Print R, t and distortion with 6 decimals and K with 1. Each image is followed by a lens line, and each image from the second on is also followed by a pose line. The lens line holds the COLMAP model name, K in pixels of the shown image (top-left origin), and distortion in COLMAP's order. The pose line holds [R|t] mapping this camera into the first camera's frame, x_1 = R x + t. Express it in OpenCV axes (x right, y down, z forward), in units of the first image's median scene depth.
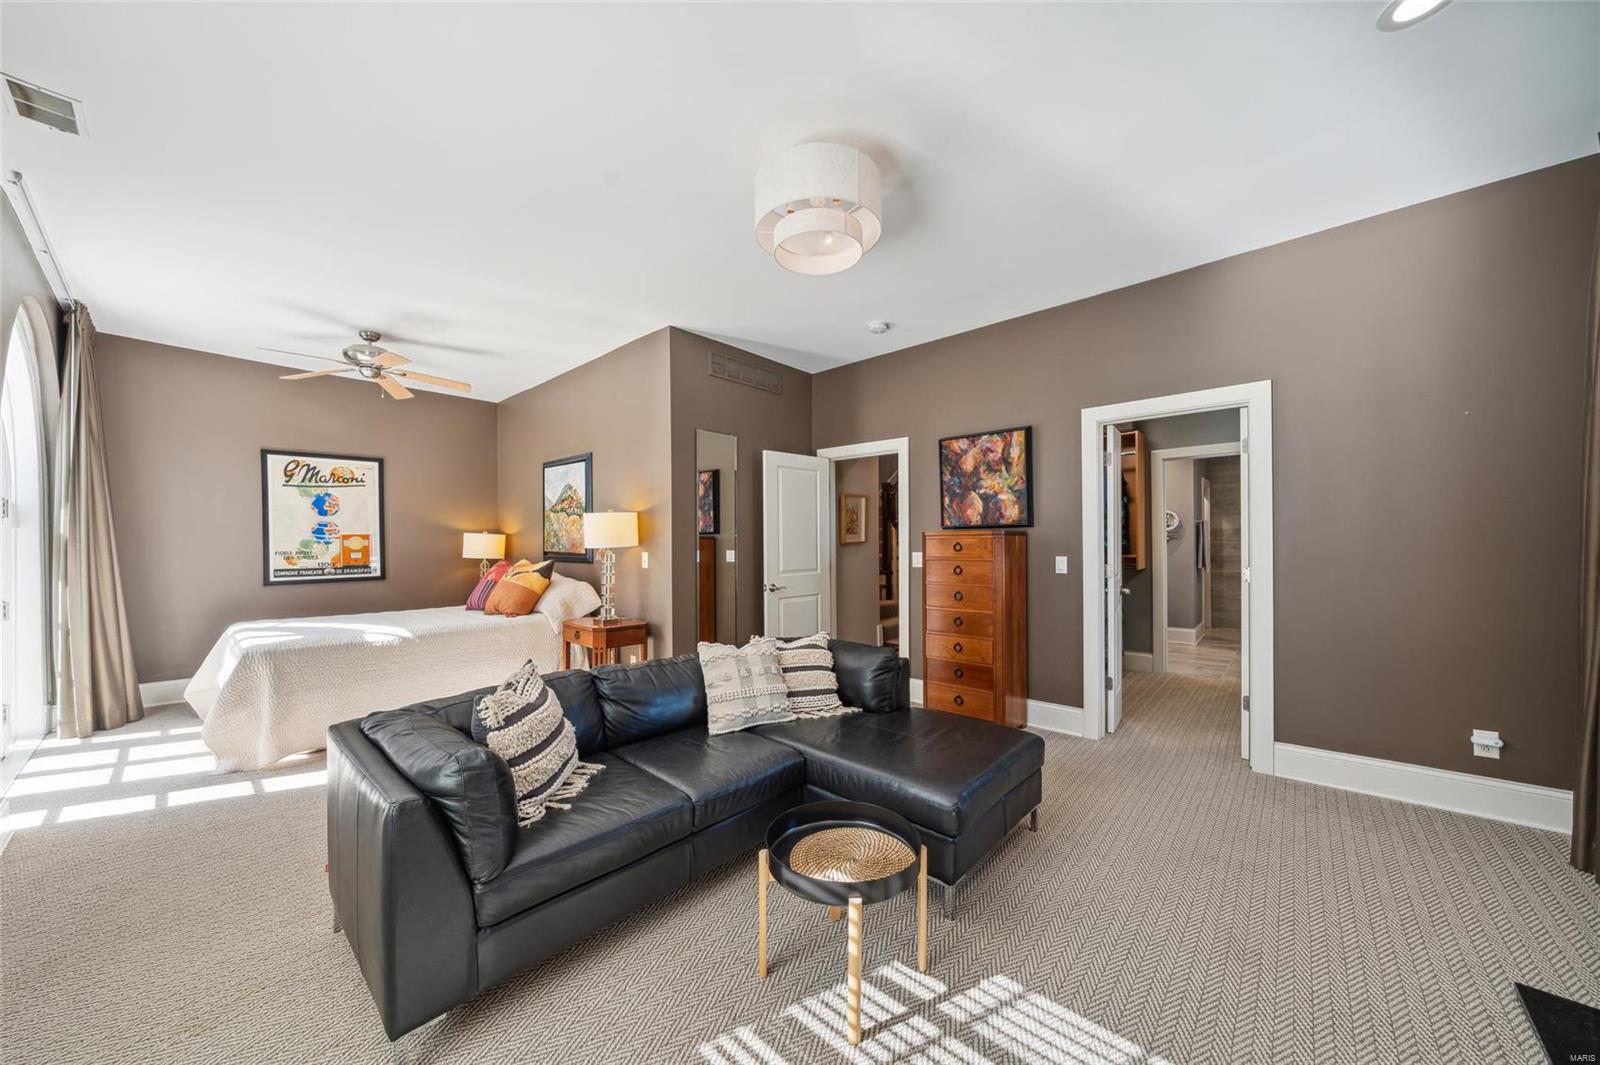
lens RADIAL K [[555.7, 0, 798.7], [0, 555.7, 544.7], [0, 0, 1]] dist [-0.005402, 0.000459]
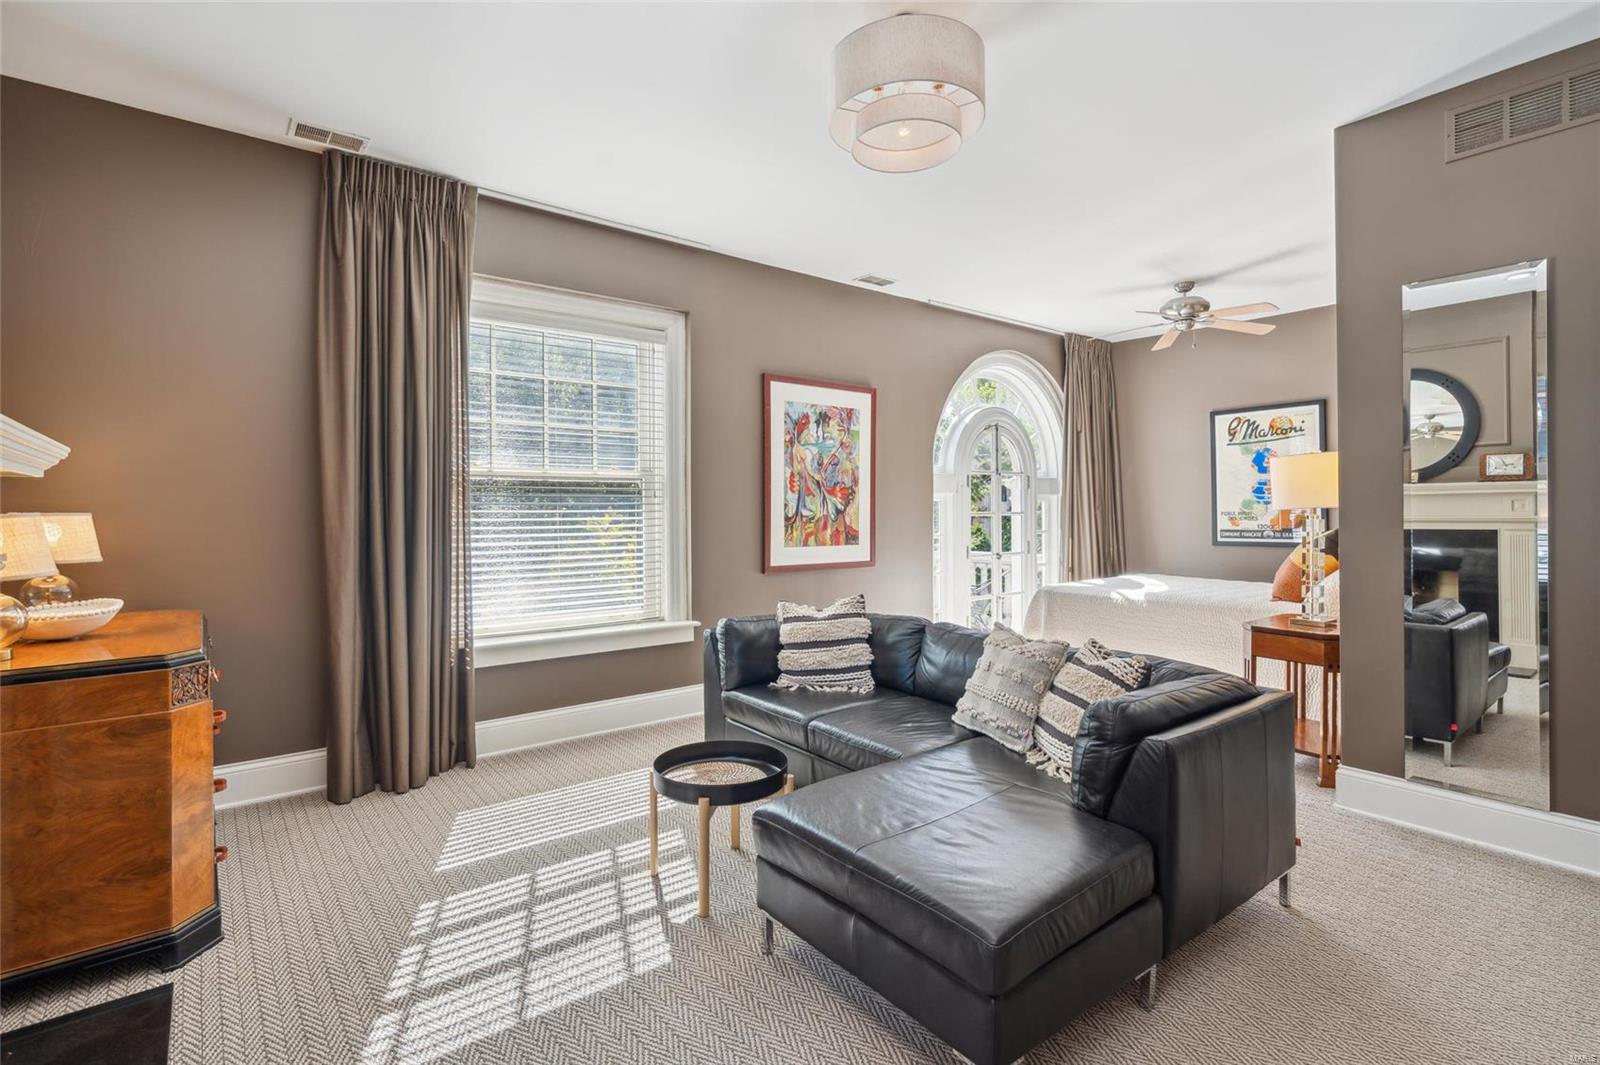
lens RADIAL K [[760.0, 0, 800.3], [0, 760.0, 506.8], [0, 0, 1]] dist [0.004132, 0.000816]
pose [[-0.169624, 0.001187, -0.985508, 0.516630], [0.002087, 0.999997, 0.000845, 0.000785], [0.985507, -0.001913, -0.169626, 0.463036]]
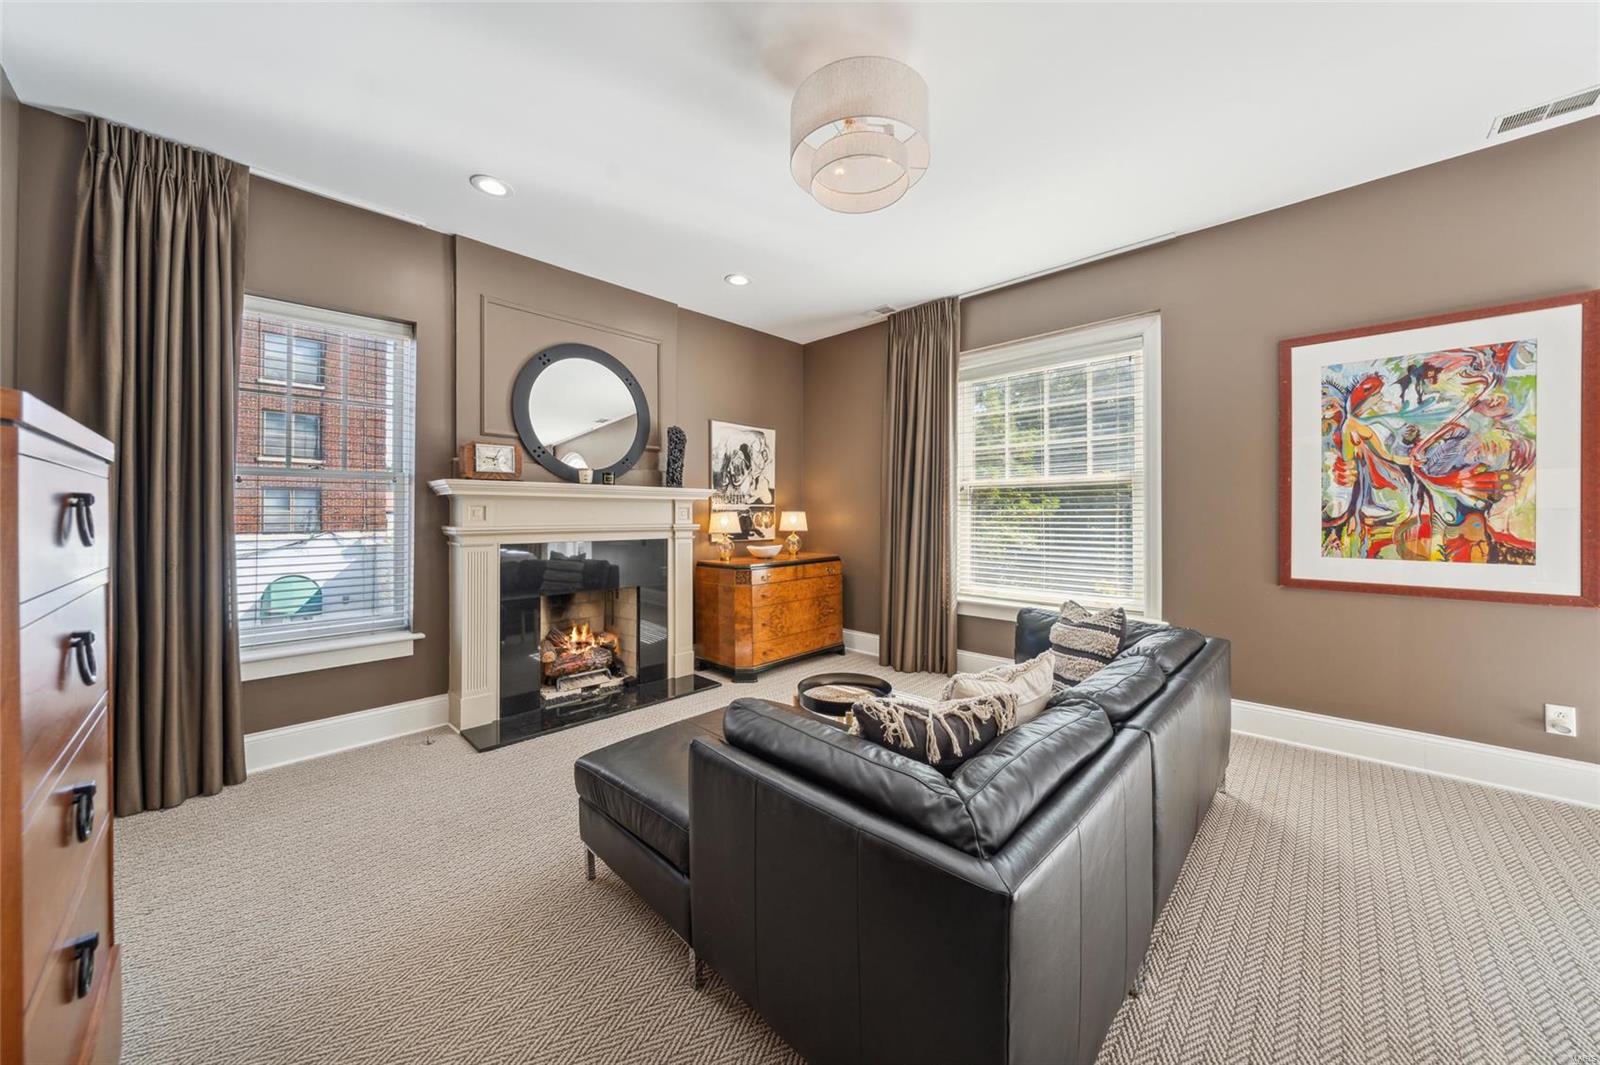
lens RADIAL K [[555.7, 0, 796.0], [0, 555.7, 516.2], [0, 0, 1]] dist [-0.005402, 0.000459]
pose [[-0.999521, 0.005557, 0.030455, 0.053302], [0.005694, 0.999974, 0.004404, 0.008300], [-0.030429, 0.004575, -0.999526, 0.849591]]
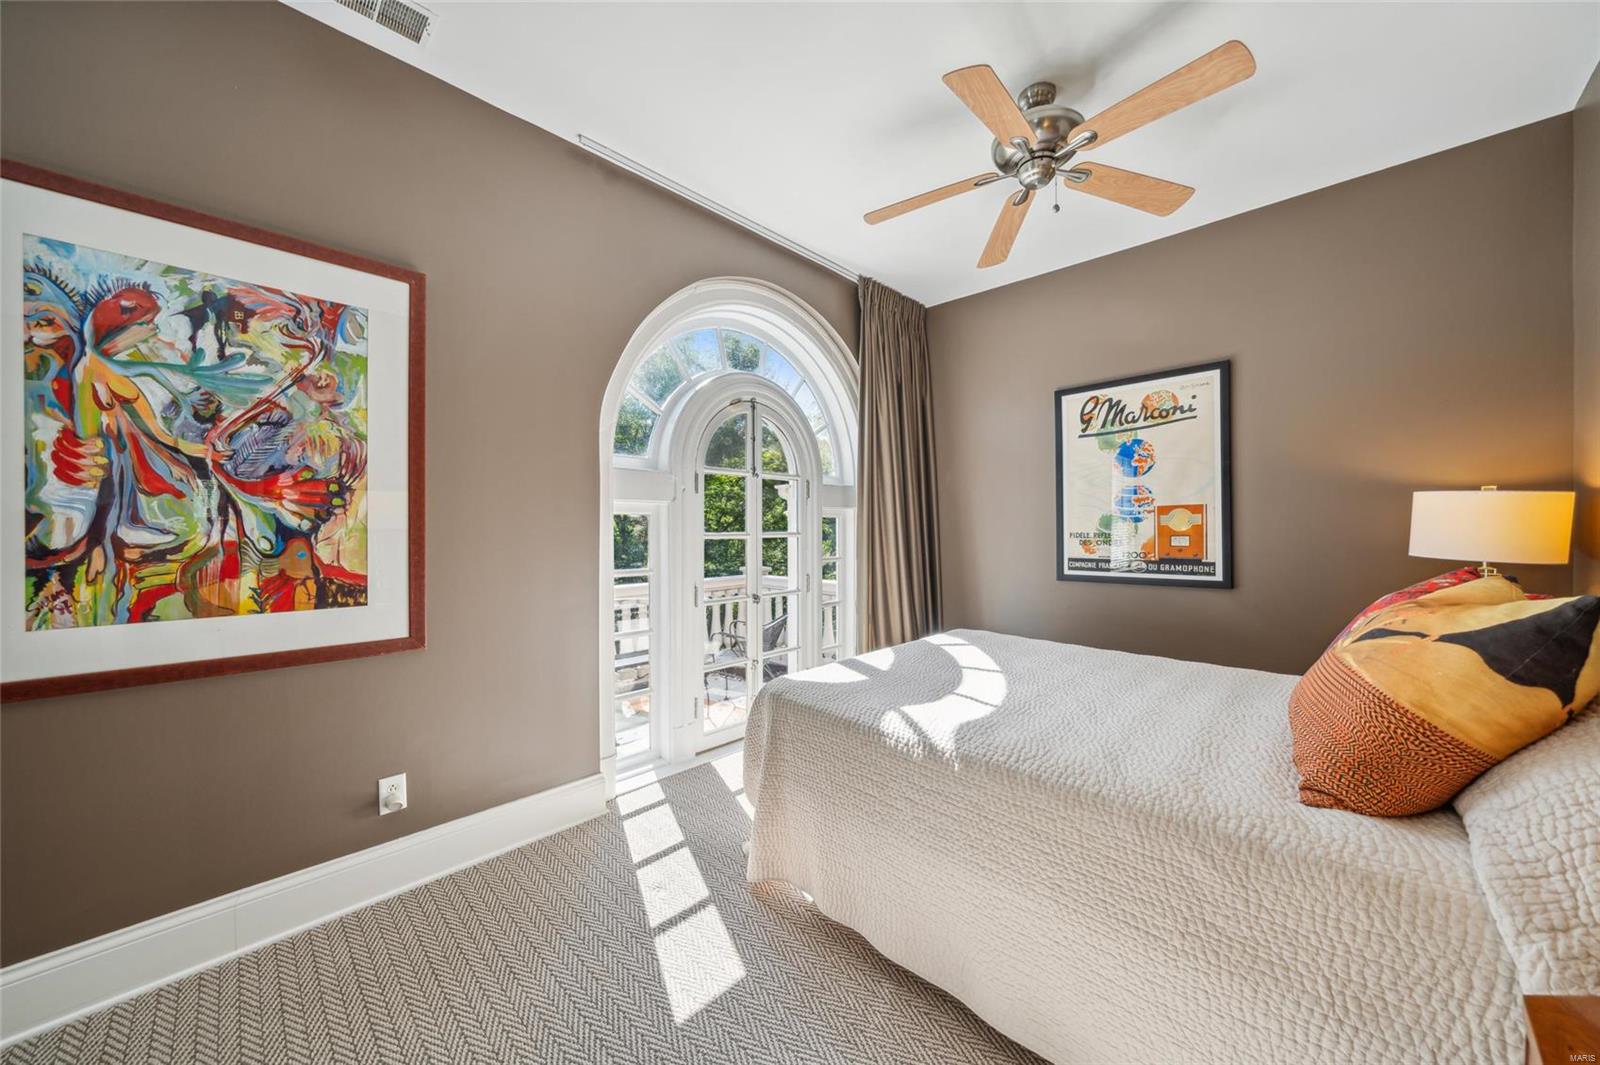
lens RADIAL K [[555.7, 0, 794.1], [0, 555.7, 528.8], [0, 0, 1]] dist [-0.005402, 0.000459]
pose [[-0.052609, 0.007543, -0.998587, -0.215352], [-0.001445, 0.999970, 0.007629, 0.002603], [0.998614, 0.001844, -0.052596, 0.659047]]
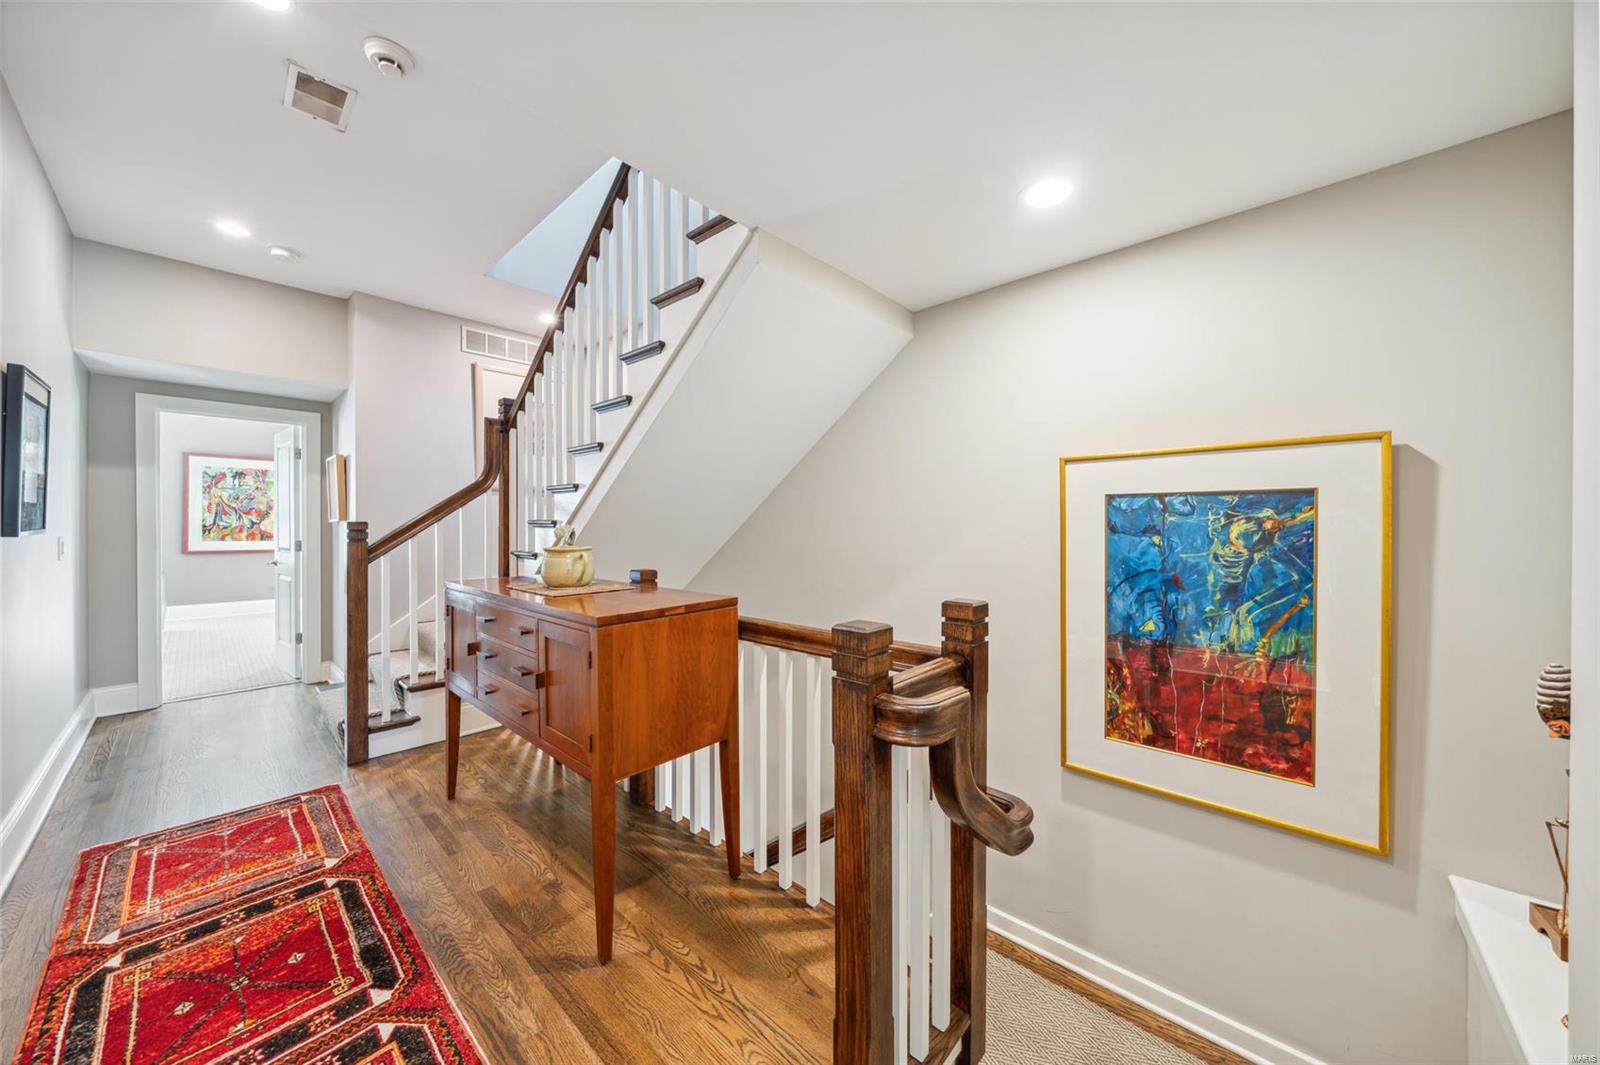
lens RADIAL K [[555.7, 0, 802.2], [0, 555.7, 522.1], [0, 0, 1]] dist [-0.005402, 0.000459]
pose [[-0.001652, -0.002571, -0.999995, 0.942788], [-0.003637, 0.999990, -0.002565, 0.003624], [0.999992, 0.003632, -0.001661, 1.804848]]
